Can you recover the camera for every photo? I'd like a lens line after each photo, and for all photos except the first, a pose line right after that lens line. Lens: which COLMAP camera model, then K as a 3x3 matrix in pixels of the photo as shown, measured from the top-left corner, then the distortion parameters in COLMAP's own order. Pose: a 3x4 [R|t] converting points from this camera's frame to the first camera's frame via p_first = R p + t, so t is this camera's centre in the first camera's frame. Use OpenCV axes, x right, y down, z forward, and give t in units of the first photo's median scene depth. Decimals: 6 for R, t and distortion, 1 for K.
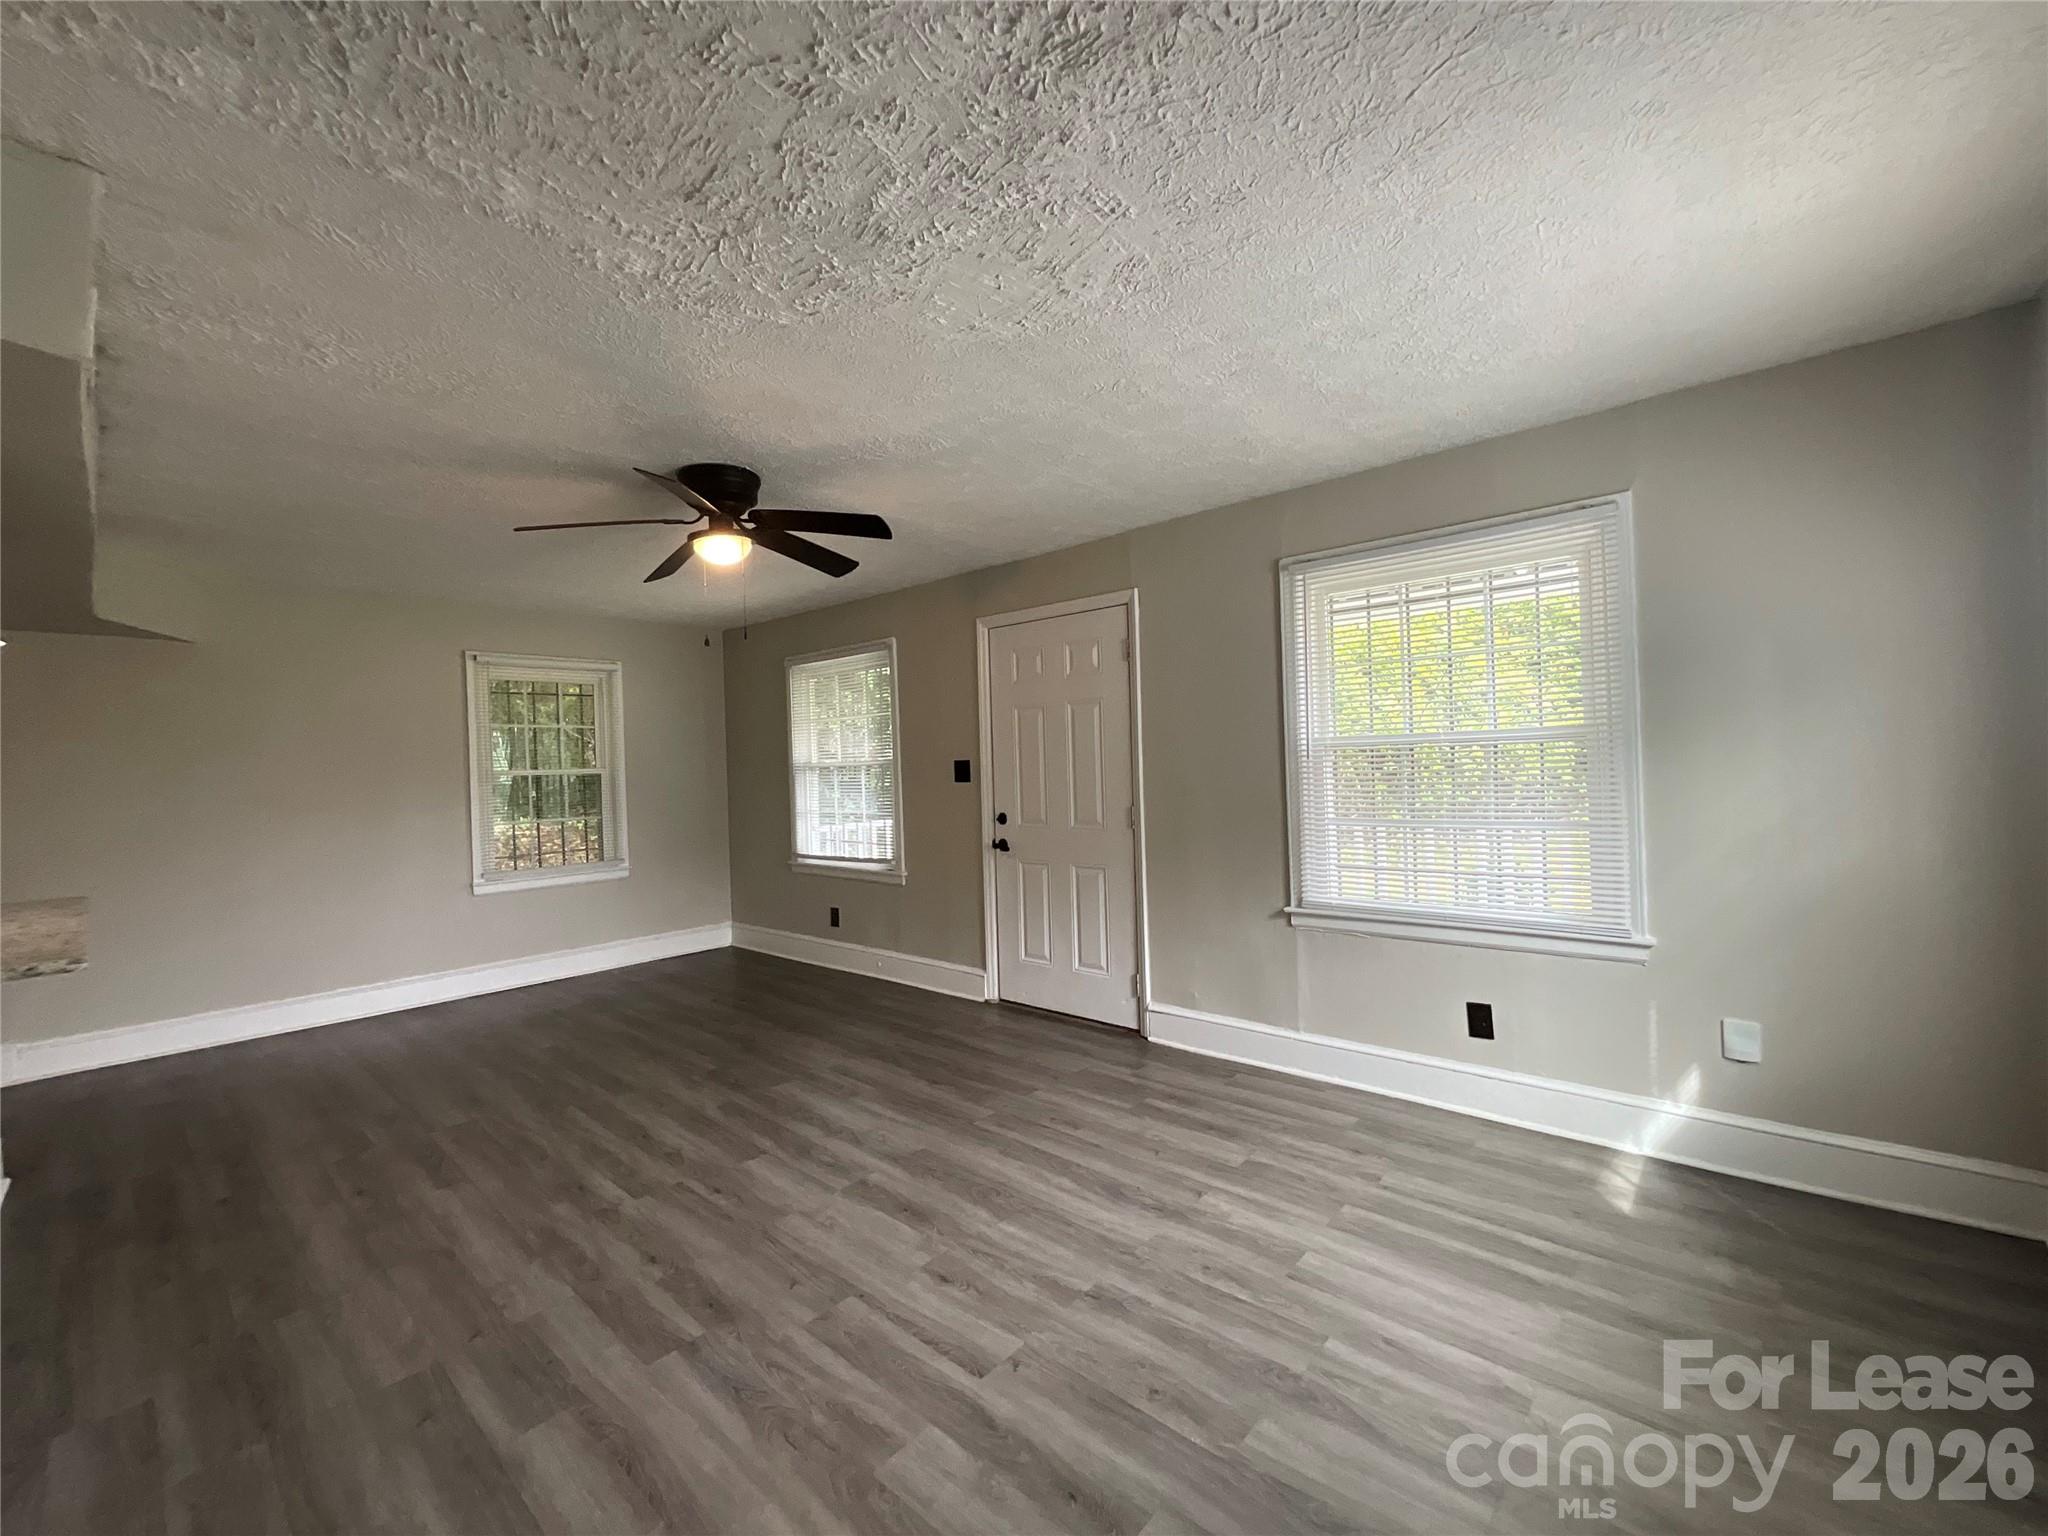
lens RADIAL K [[833.7, 0, 1029.9], [0, 833.7, 768.8], [0, 0, 1]] dist [-0.011876, 0.011376]
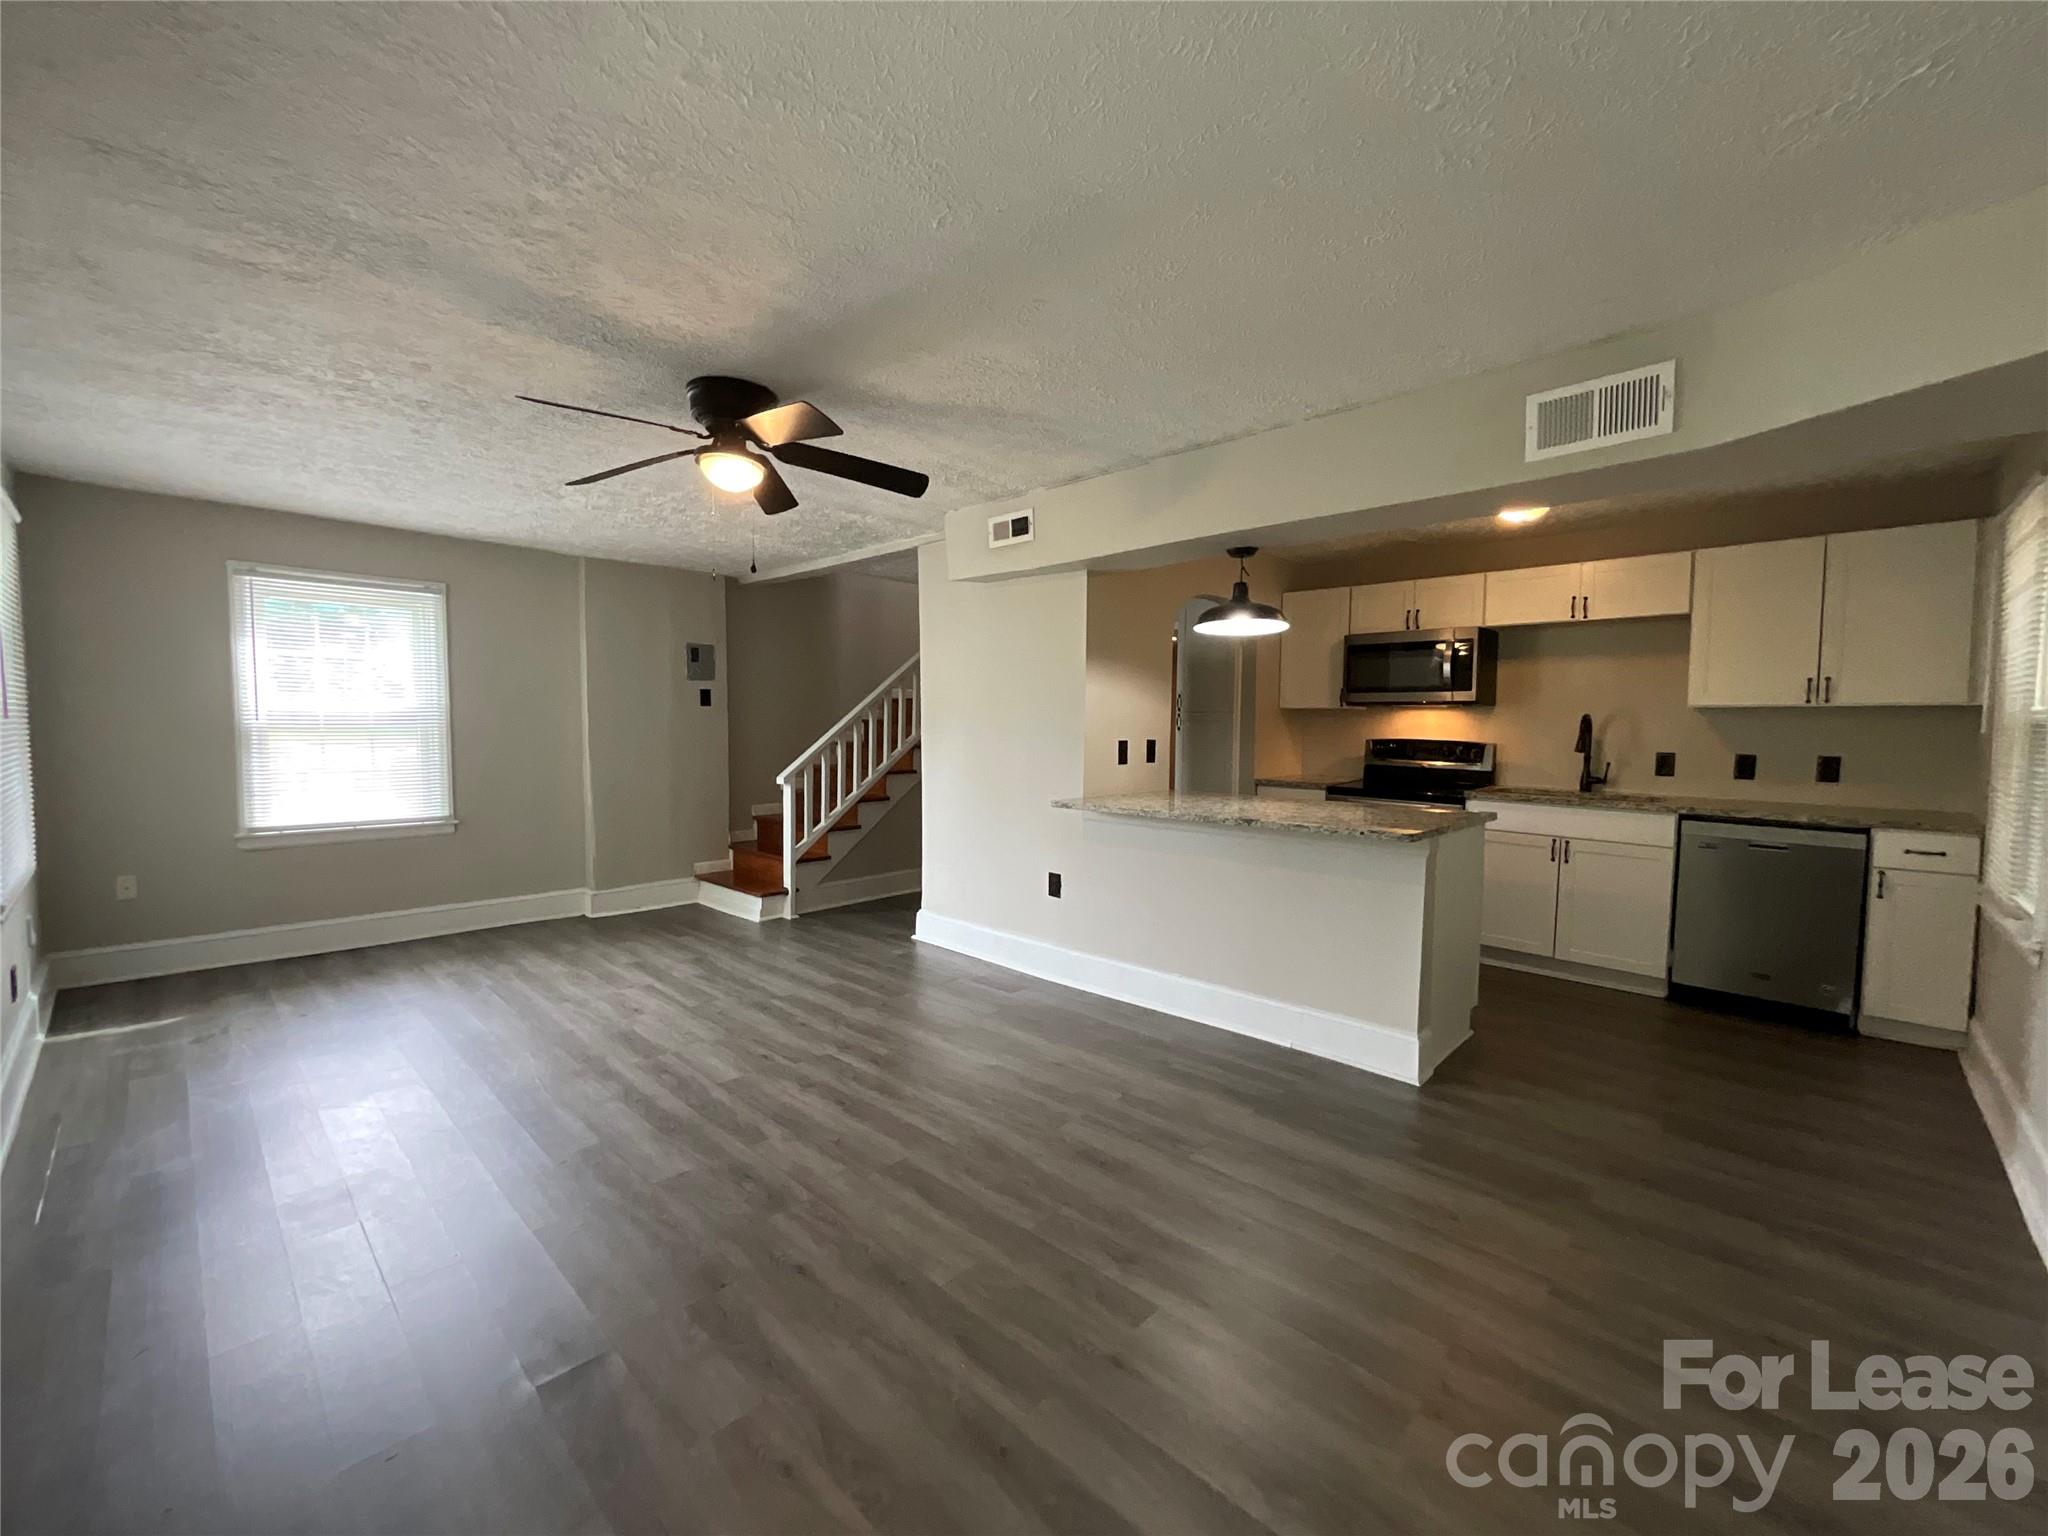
lens RADIAL K [[833.7, 0, 1029.9], [0, 833.7, 768.8], [0, 0, 1]] dist [-0.011876, 0.011376]
pose [[-0.998968, 0.023732, 0.038724, -0.810484], [0.026102, 0.997742, 0.061886, 0.011998], [-0.037168, 0.062833, -0.997332, 2.145053]]
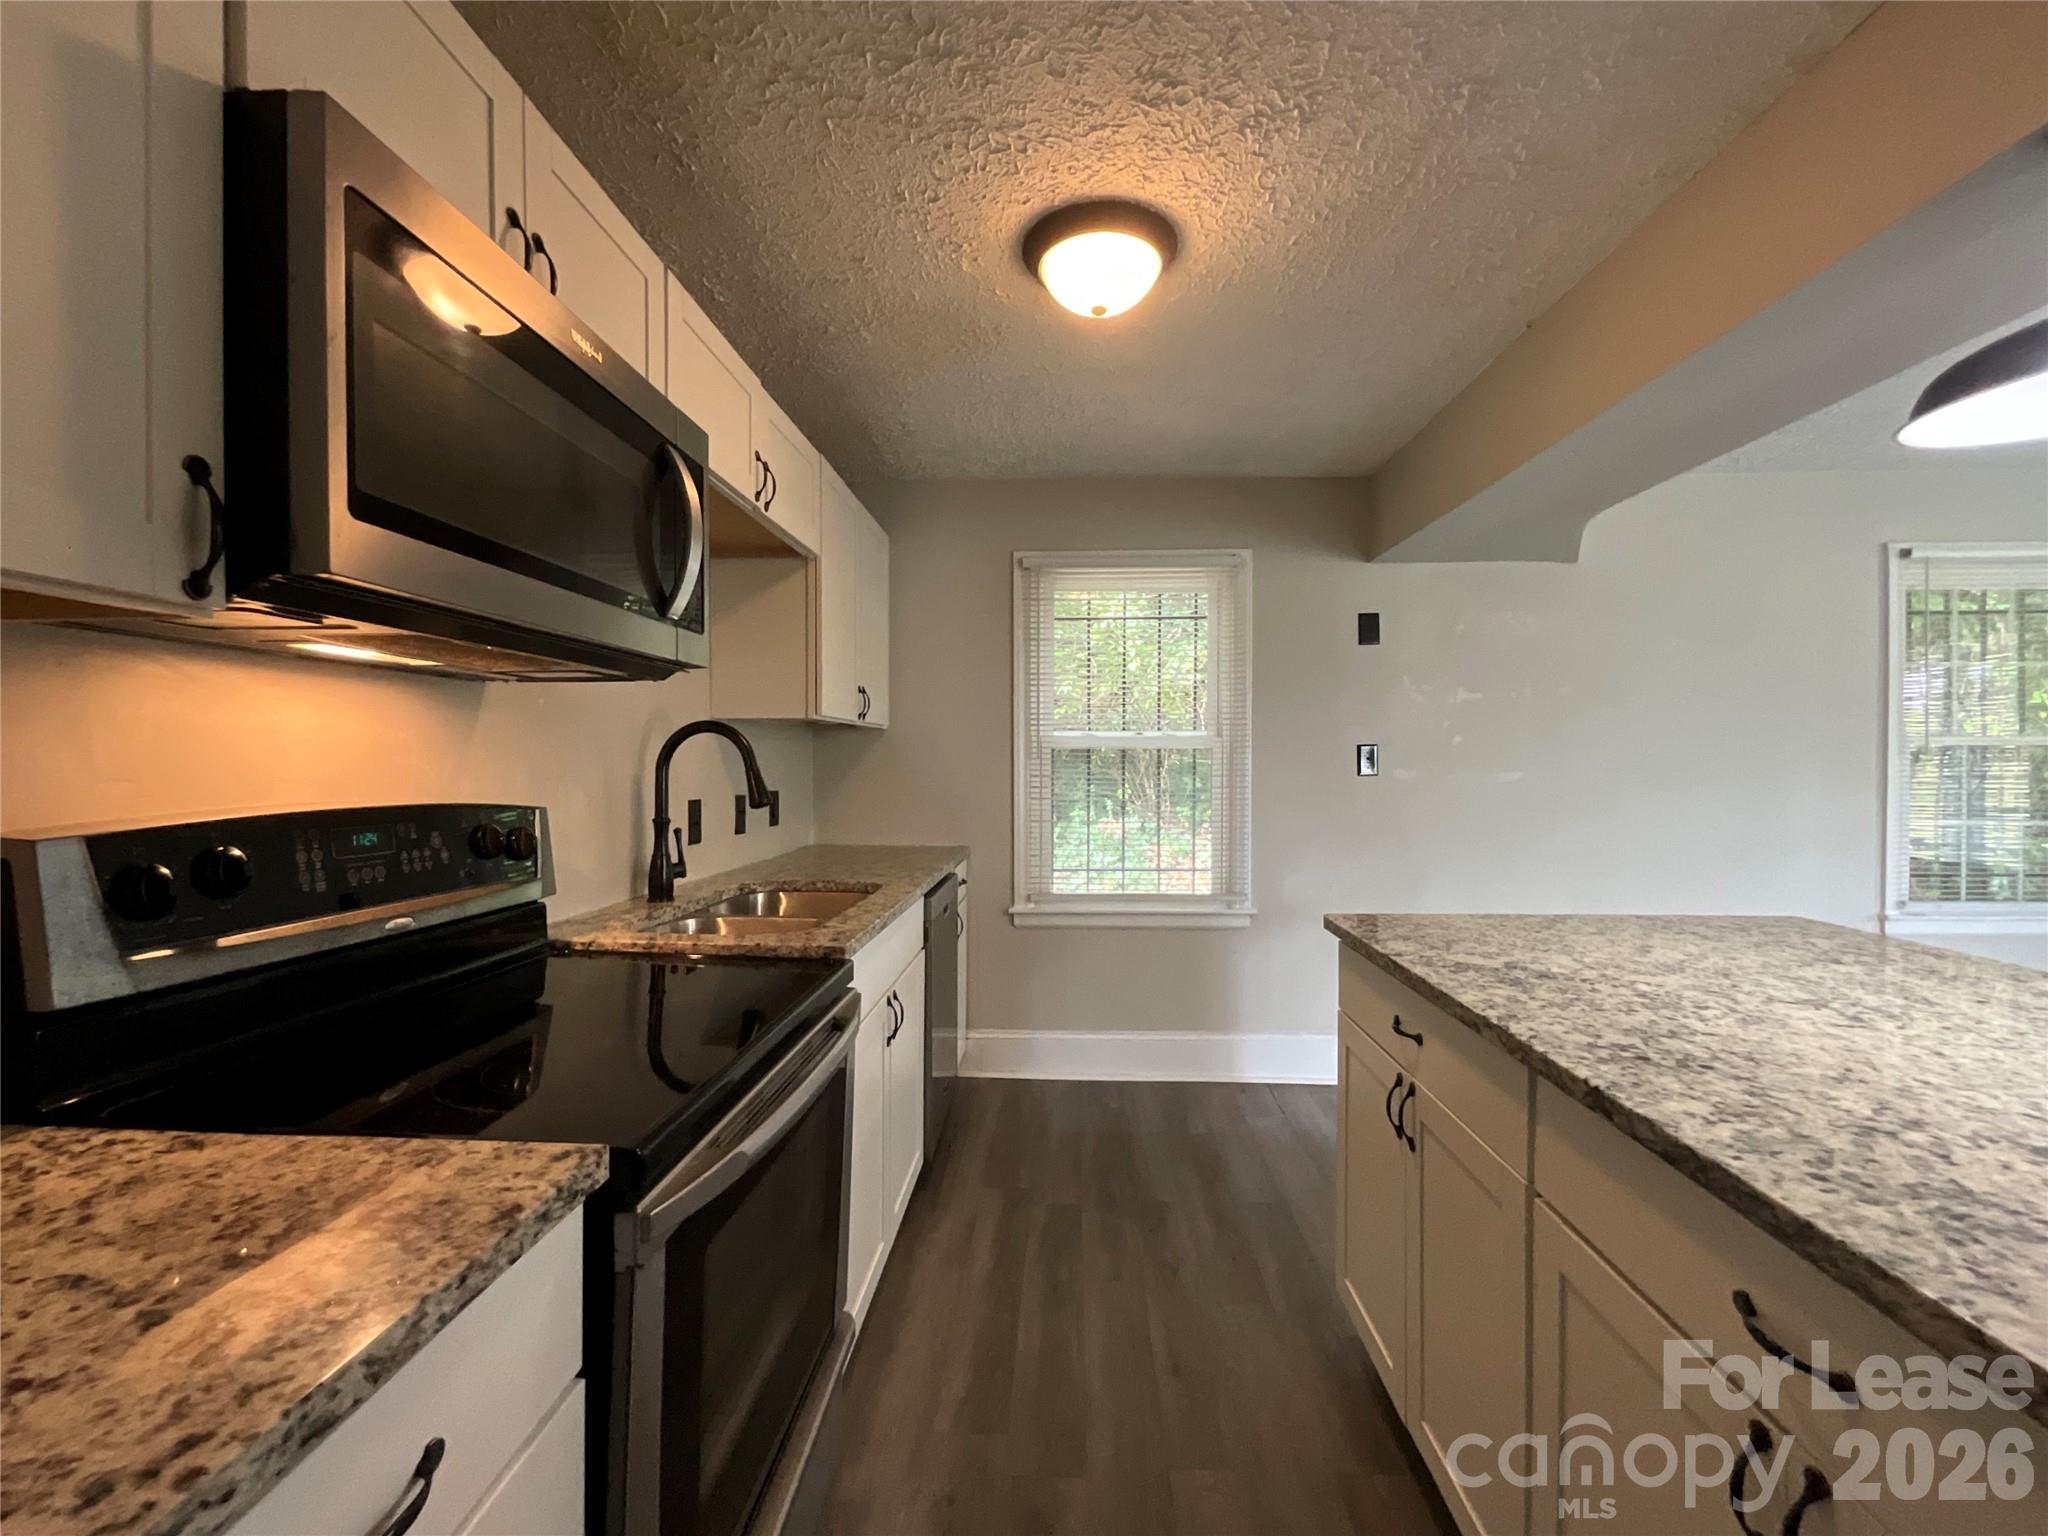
lens RADIAL K [[833.7, 0, 1029.9], [0, 833.7, 768.8], [0, 0, 1]] dist [-0.011876, 0.011376]
pose [[0.624421, 0.042855, -0.779911, -1.113620], [-0.025261, 0.999079, 0.034673, 0.043977], [0.780679, -0.001949, 0.624929, 0.204816]]
